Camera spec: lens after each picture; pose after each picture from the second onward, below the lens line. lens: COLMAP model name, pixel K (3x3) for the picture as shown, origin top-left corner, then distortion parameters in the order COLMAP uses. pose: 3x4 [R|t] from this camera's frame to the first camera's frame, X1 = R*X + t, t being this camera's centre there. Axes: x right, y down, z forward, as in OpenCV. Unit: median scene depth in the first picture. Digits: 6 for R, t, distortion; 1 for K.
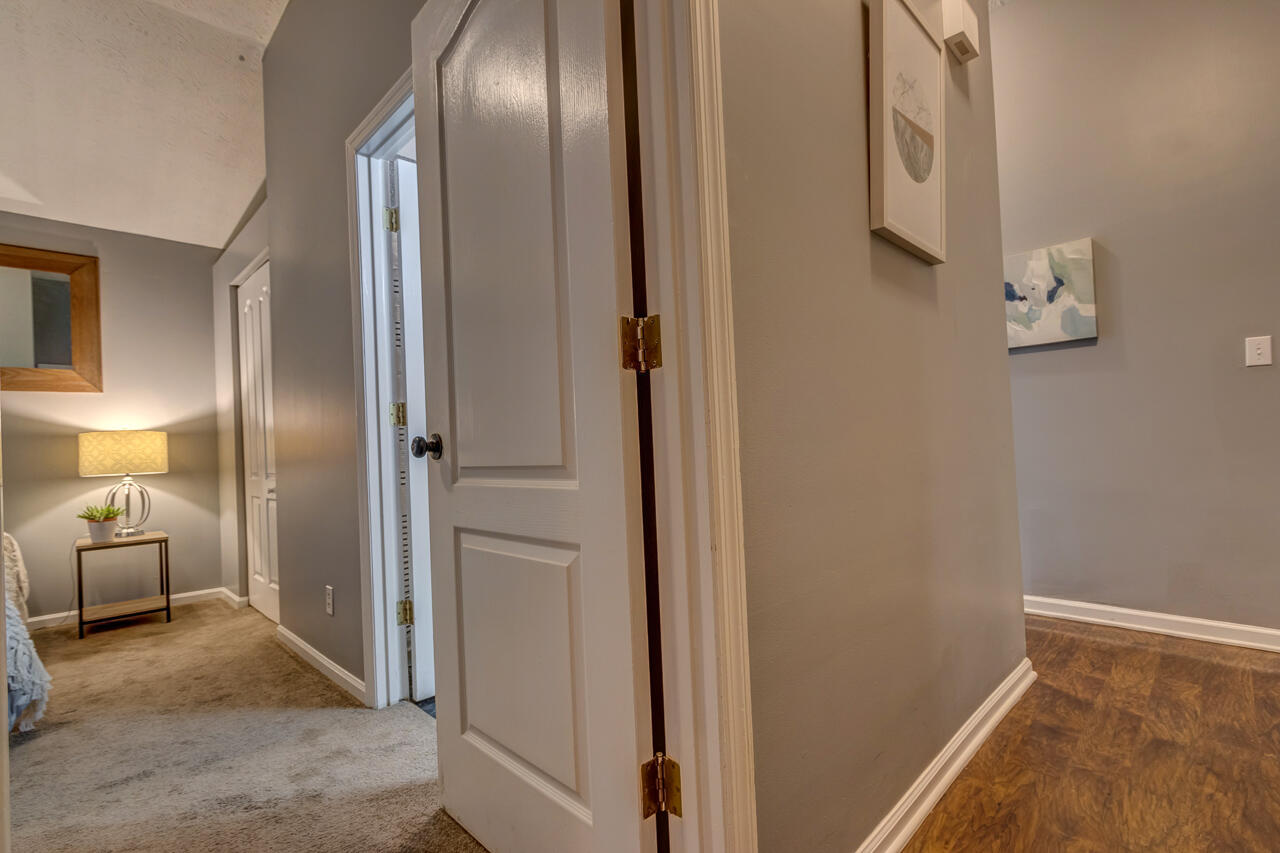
lens RADIAL K [[583.3, 0, 632.4], [0, 583.3, 435.7], [0, 0, 1]] dist [-0.000665, -0.000575]
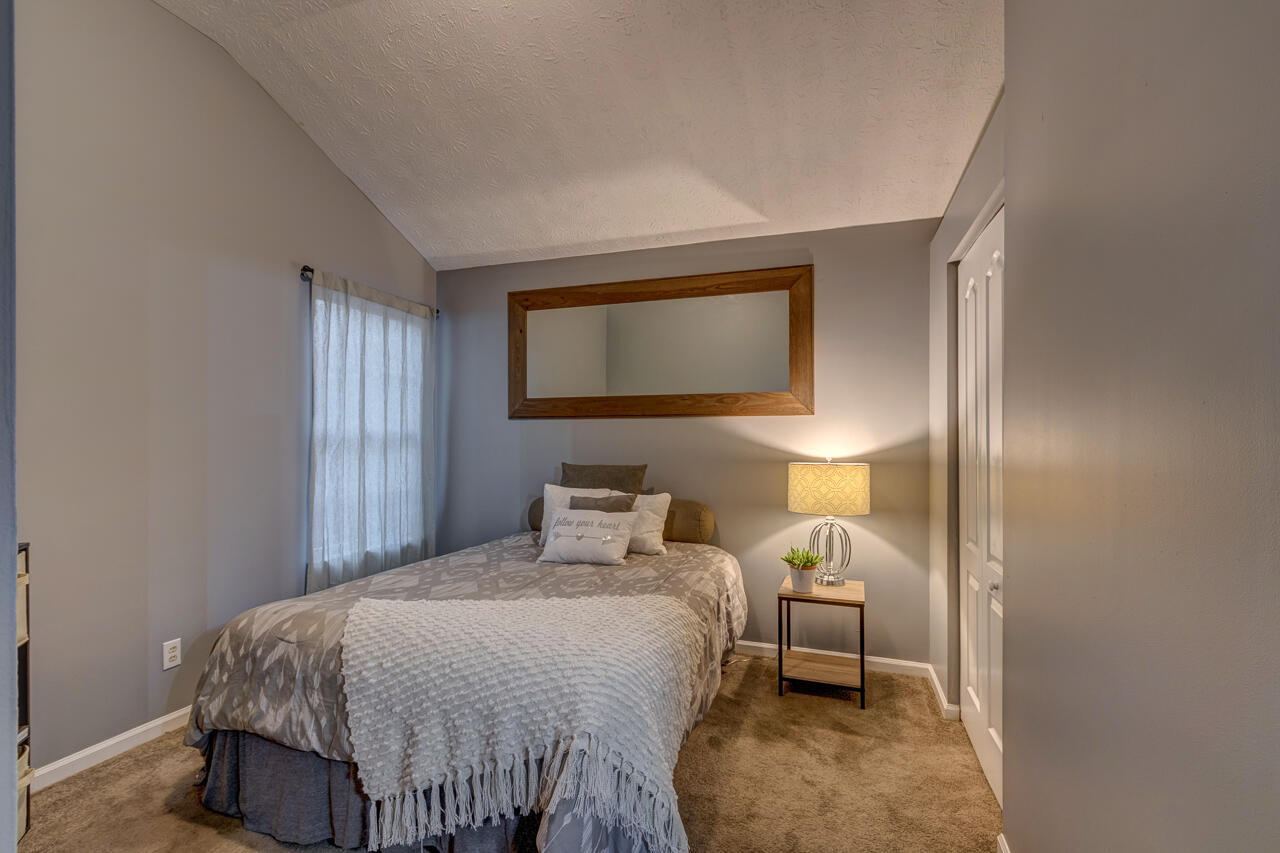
lens RADIAL K [[586.2, 0, 633.5], [0, 586.2, 435.6], [0, 0, 1]] dist [0.004926, -0.000941]
pose [[0.439791, 0.039886, -0.897214, -0.222172], [-0.005935, 0.999121, 0.041507, -0.080587], [0.898081, -0.012929, 0.439641, 0.360512]]
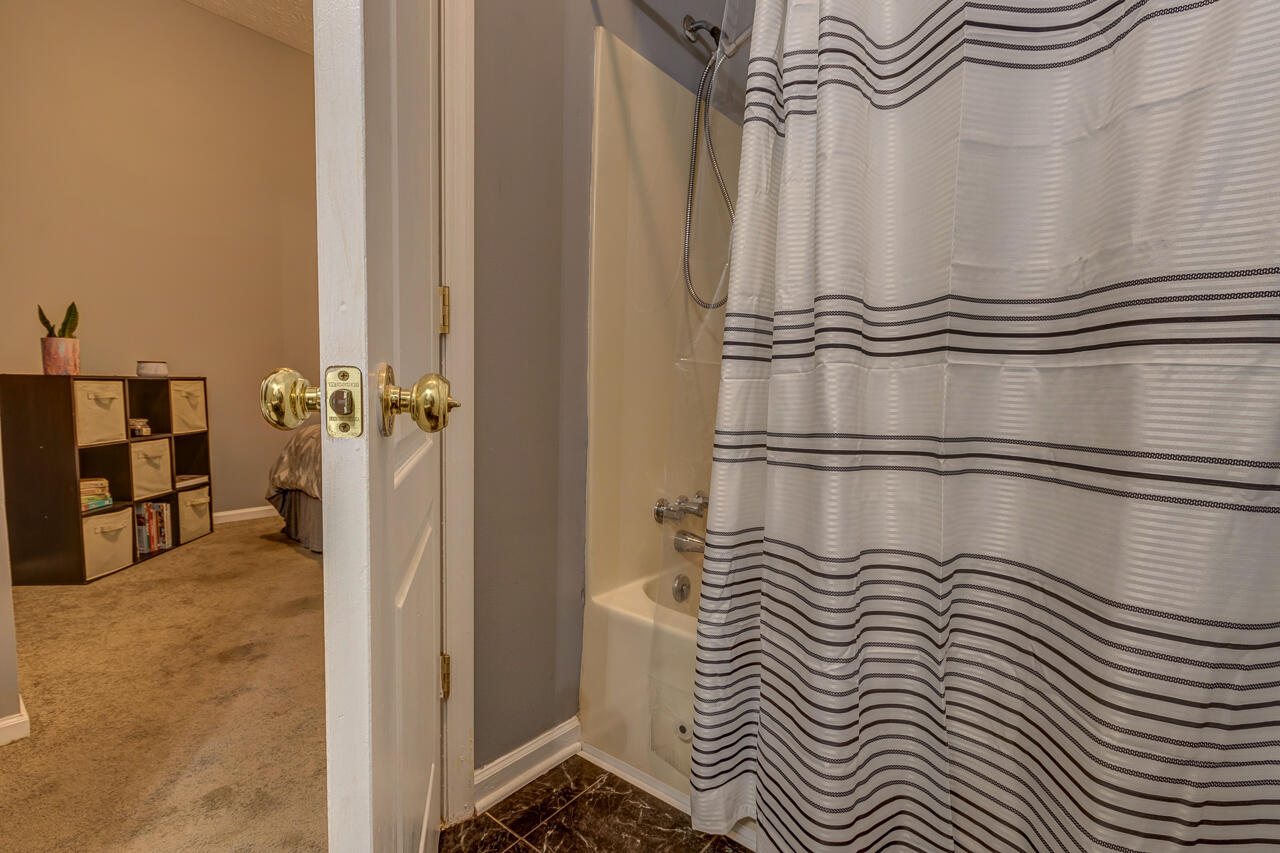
lens RADIAL K [[586.2, 0, 633.5], [0, 586.2, 435.6], [0, 0, 1]] dist [0.004926, -0.000941]
pose [[0.097243, 0.128642, -0.986912, 0.086017], [-0.011370, 0.991690, 0.128145, 0.003312], [0.995196, -0.001240, 0.097898, 0.696735]]
